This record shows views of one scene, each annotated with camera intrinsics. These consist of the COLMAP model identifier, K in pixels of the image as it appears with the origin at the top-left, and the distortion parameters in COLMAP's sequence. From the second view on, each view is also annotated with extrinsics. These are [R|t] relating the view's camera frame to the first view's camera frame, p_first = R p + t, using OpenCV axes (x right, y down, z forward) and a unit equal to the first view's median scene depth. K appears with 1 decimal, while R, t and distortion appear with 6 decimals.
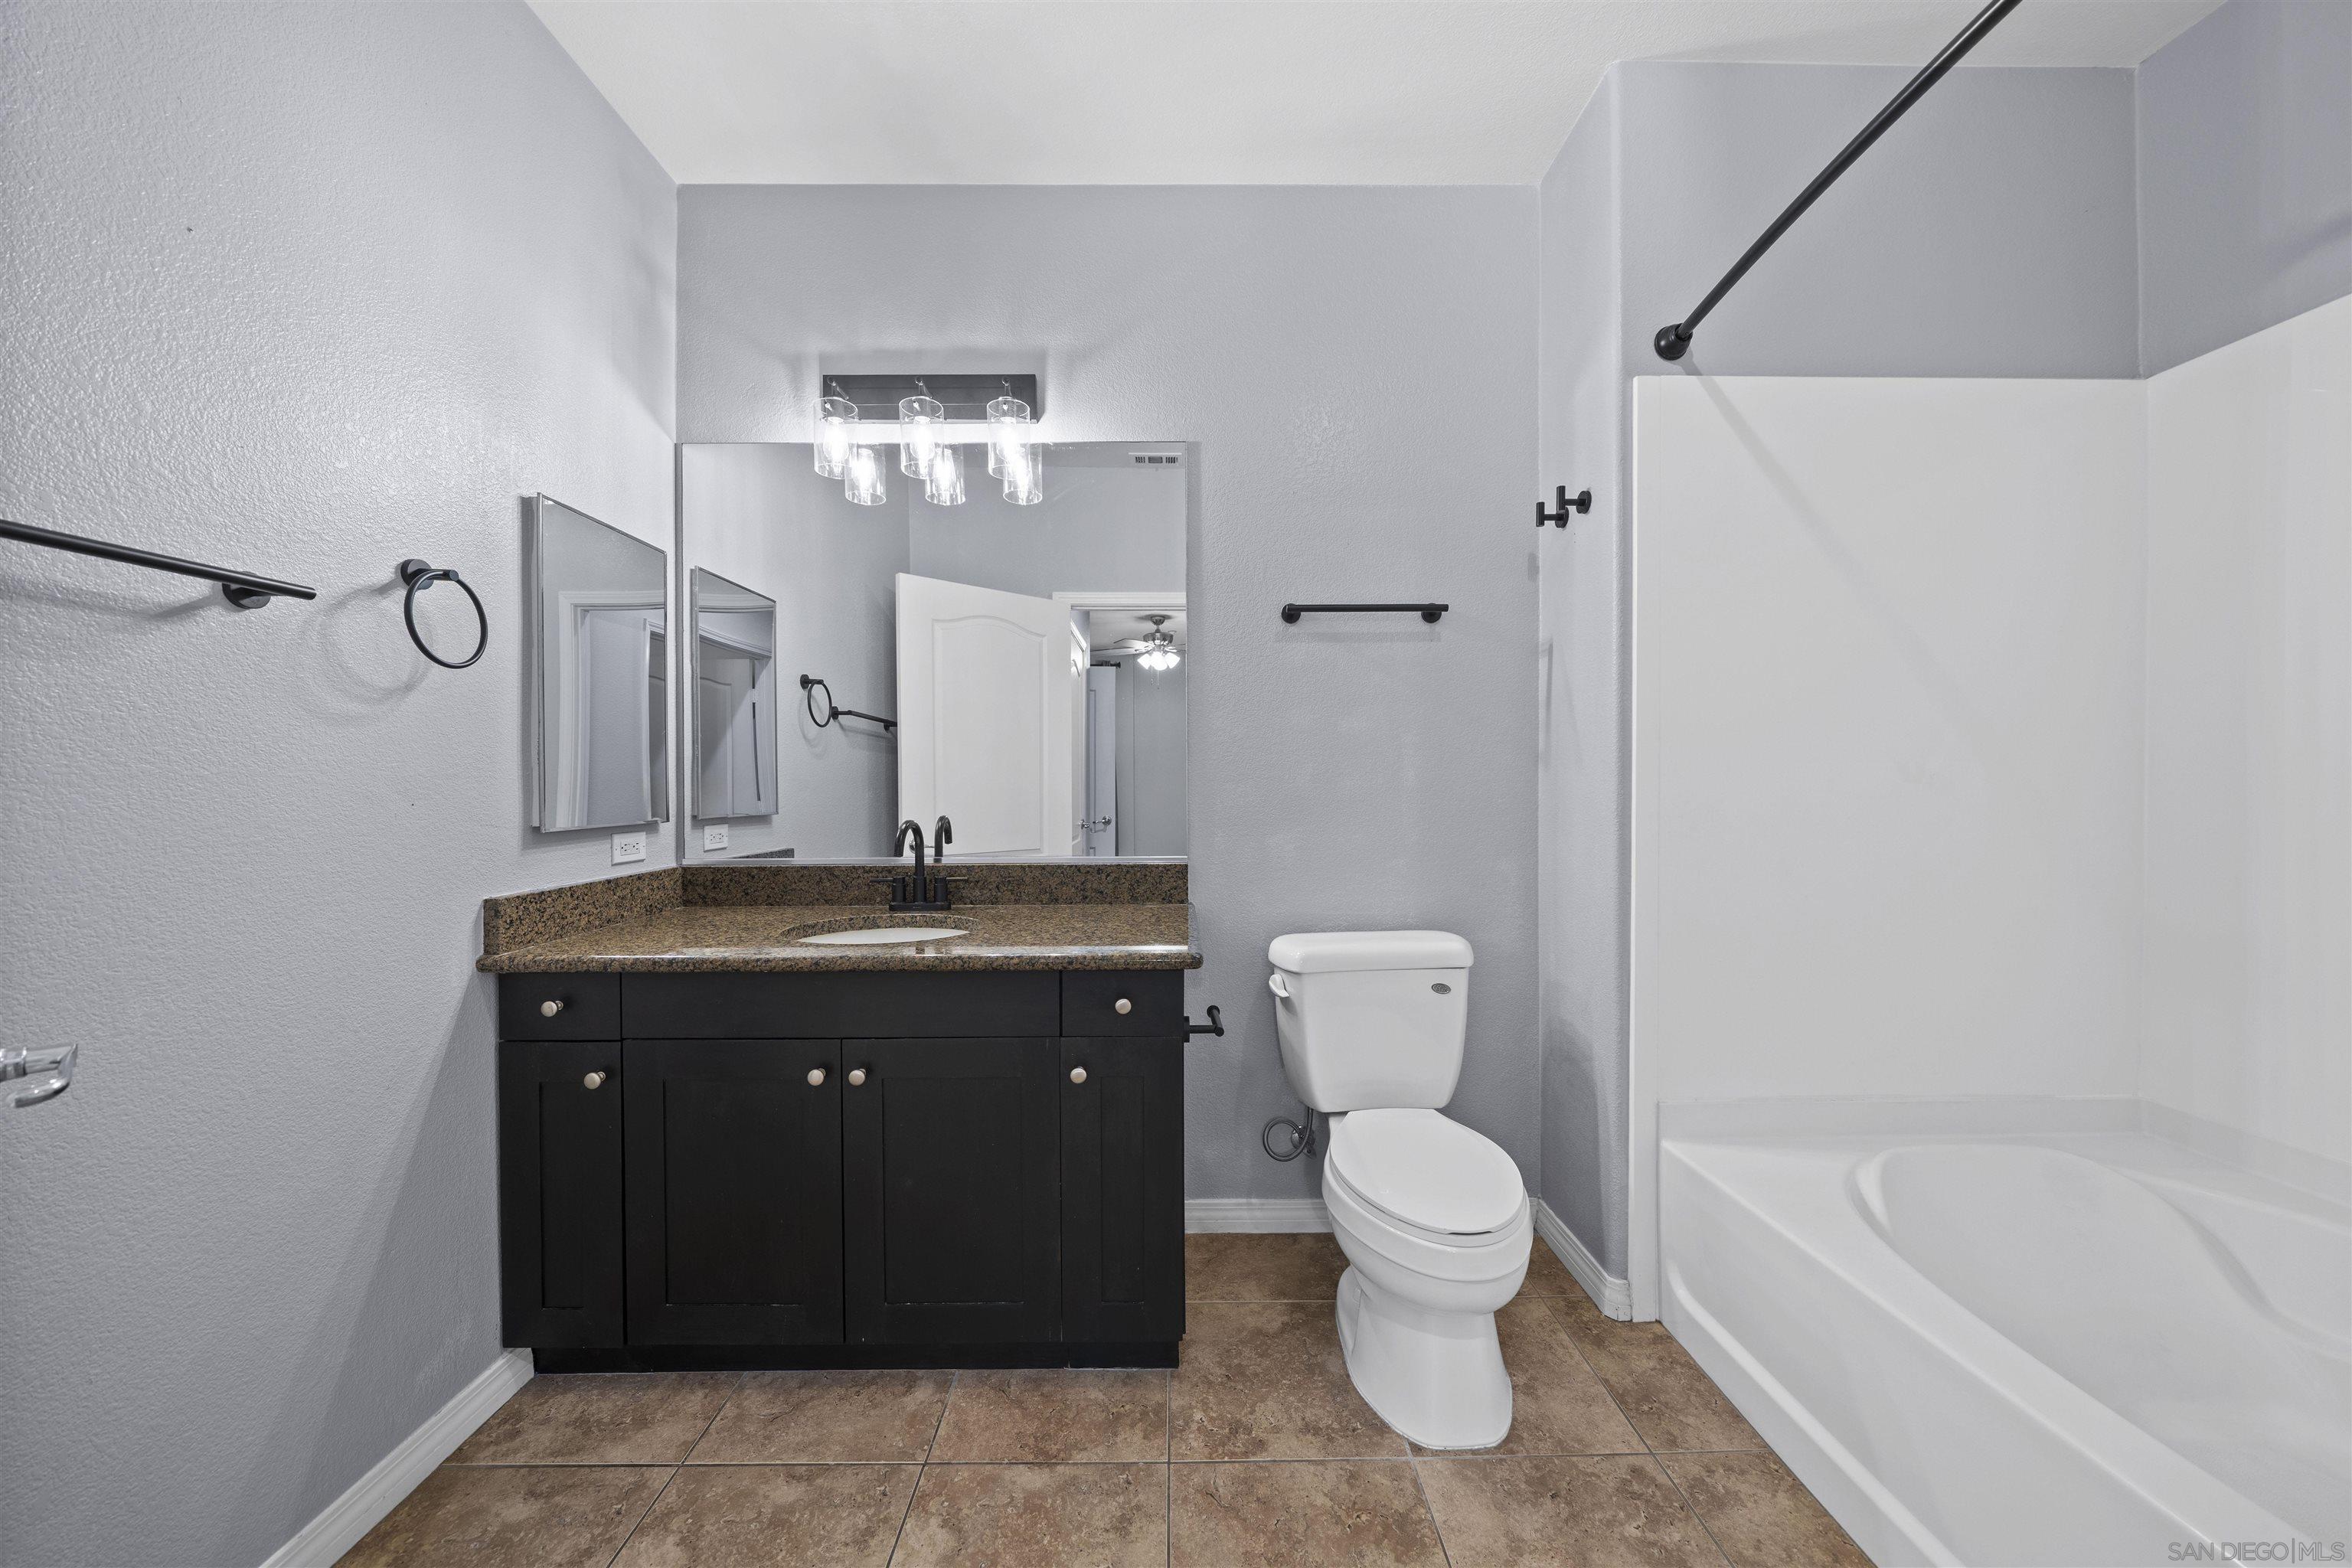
lens RADIAL K [[784.1, 0, 1174.3], [0, 784.1, 804.0], [0, 0, 1]] dist [-0.011674, 0.000051]
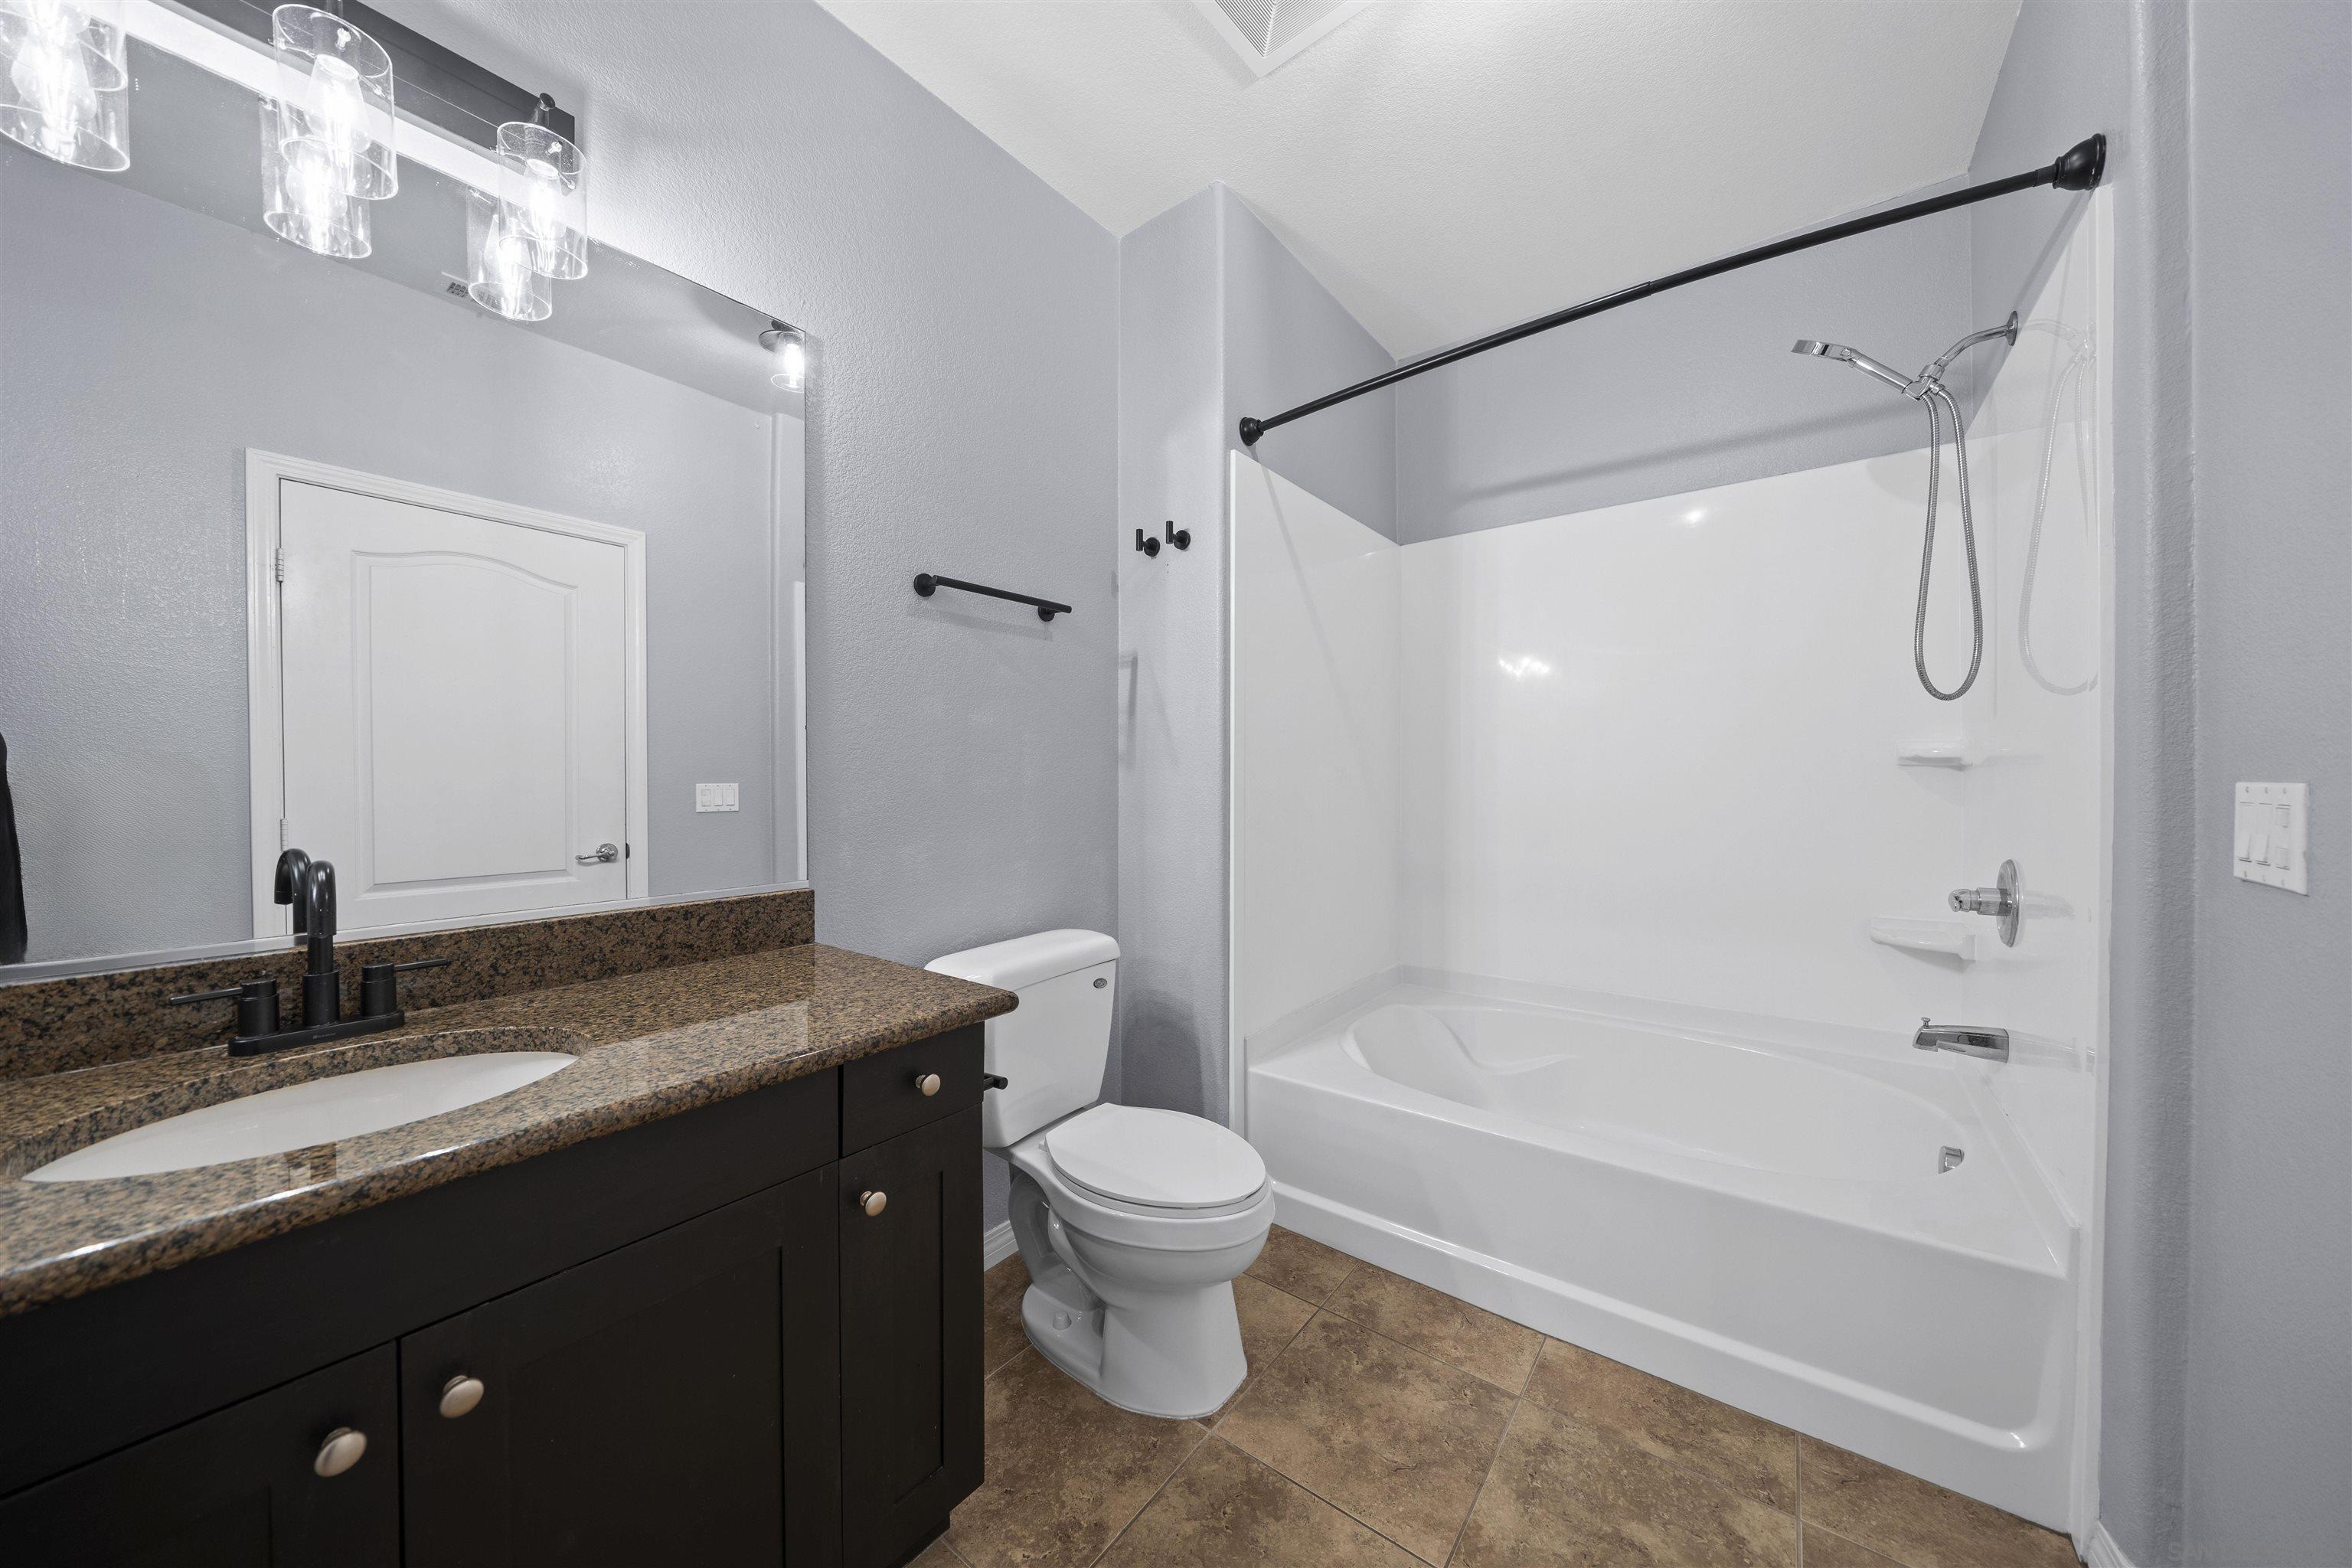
lens RADIAL K [[792.8, 0, 1146.2], [0, 792.8, 800.2], [0, 0, 1]] dist [-0.007980, -0.000105]
pose [[0.628047, -0.021654, 0.777874, -0.471210], [0.025696, 0.999645, 0.007080, -0.009854], [-0.777751, 0.015542, 0.628380, 0.334840]]
